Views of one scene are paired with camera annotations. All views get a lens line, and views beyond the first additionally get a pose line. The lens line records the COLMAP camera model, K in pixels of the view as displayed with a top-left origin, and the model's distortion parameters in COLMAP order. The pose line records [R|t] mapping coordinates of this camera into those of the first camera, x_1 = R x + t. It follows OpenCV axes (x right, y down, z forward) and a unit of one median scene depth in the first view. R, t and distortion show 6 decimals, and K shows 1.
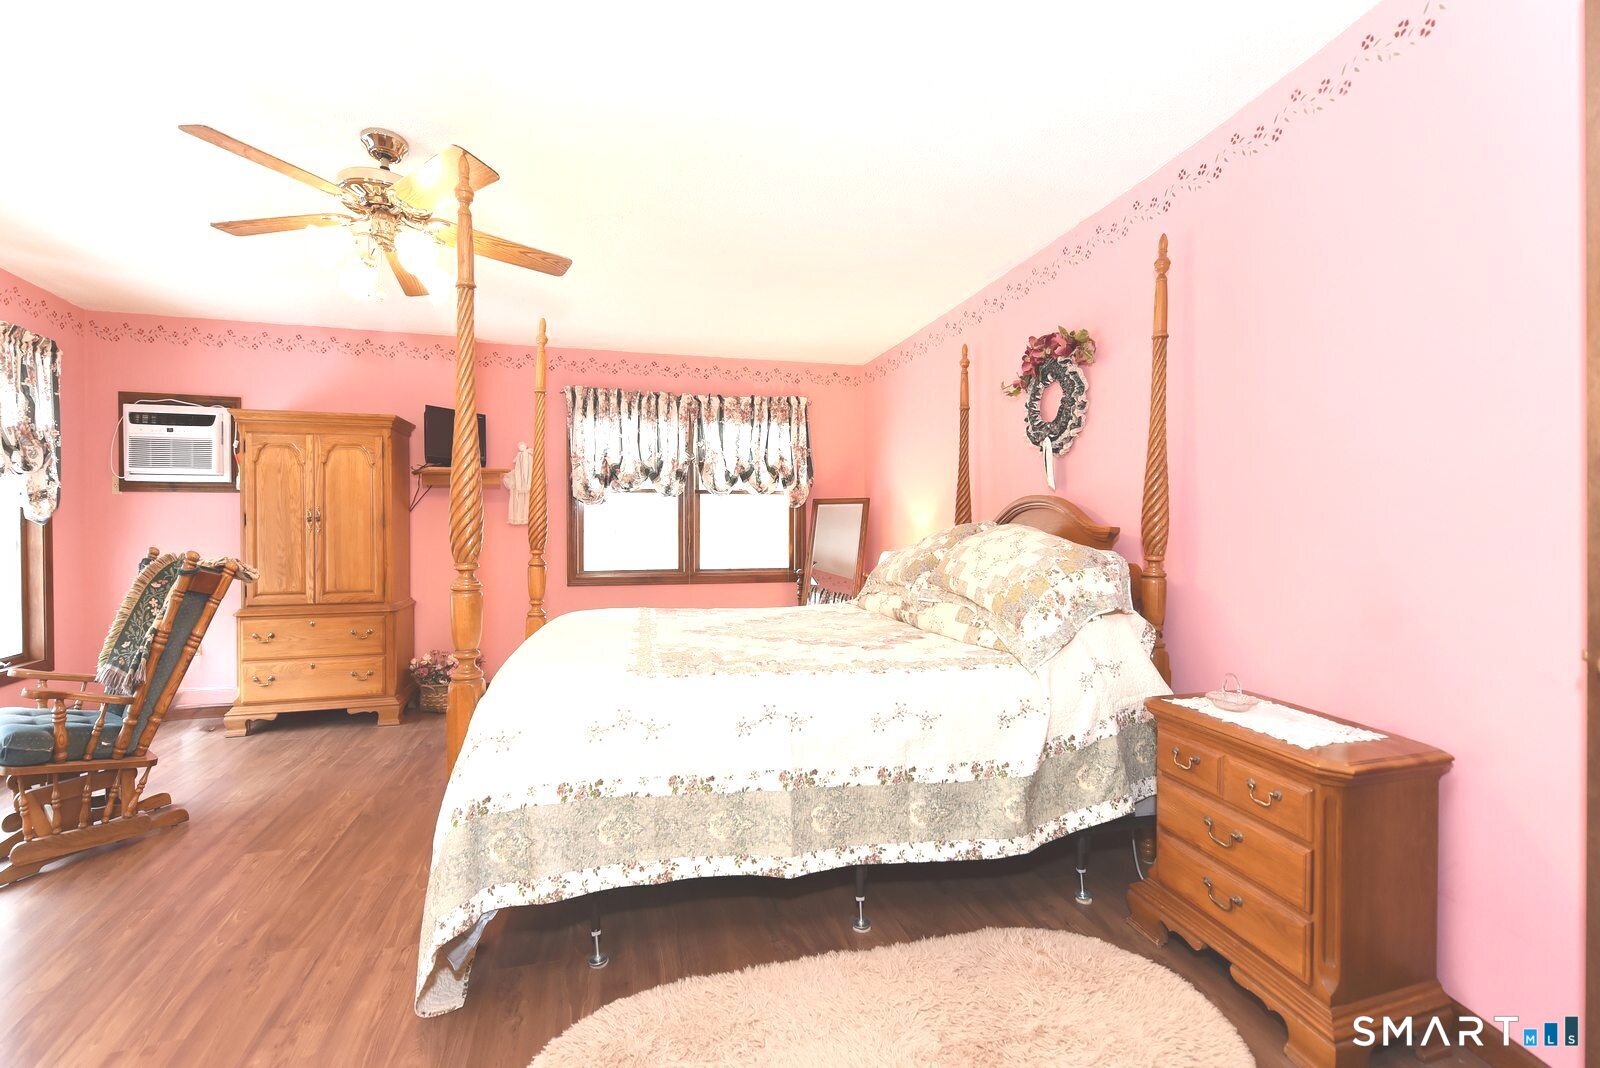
lens RADIAL K [[682.9, 0, 800.0], [0, 682.9, 534.0], [0, 0, 1]] dist [-0.000195, 0.000189]
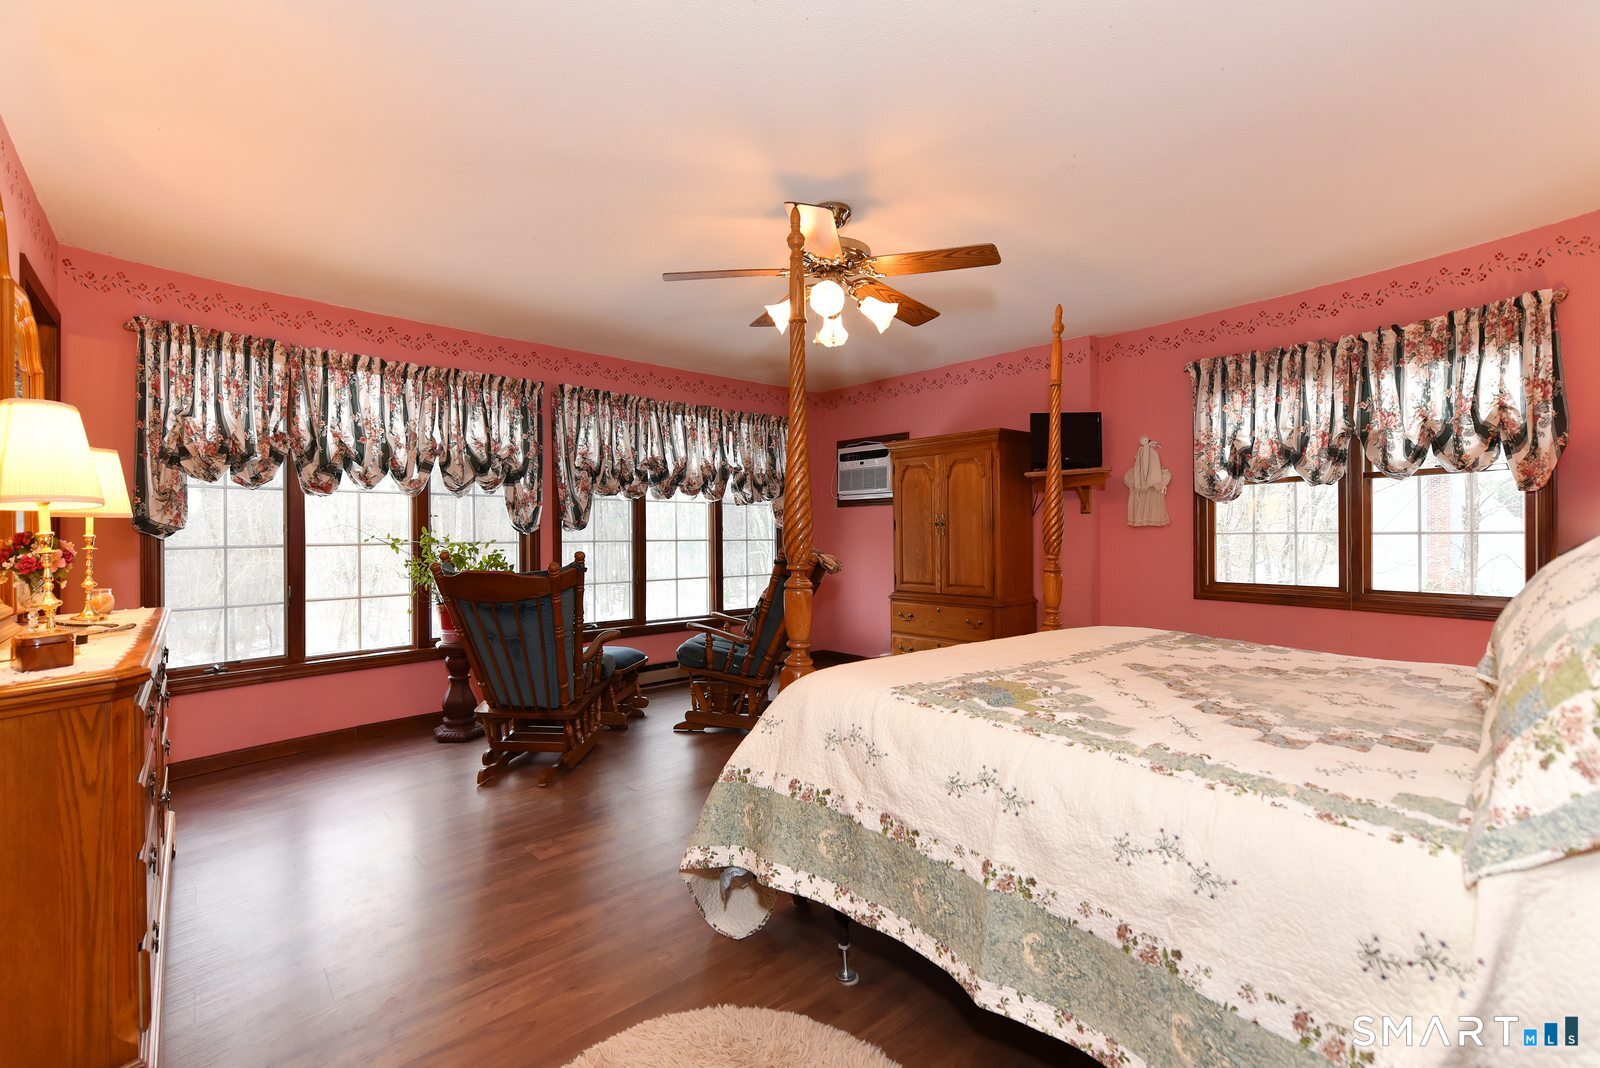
lens RADIAL K [[682.9, 0, 800.0], [0, 682.9, 534.0], [0, 0, 1]] dist [-0.000195, 0.000189]
pose [[0.423940, -0.000643, -0.905690, 0.240459], [-0.002922, 0.999994, -0.002077, -0.000413], [0.905685, 0.003527, 0.423936, 0.216594]]
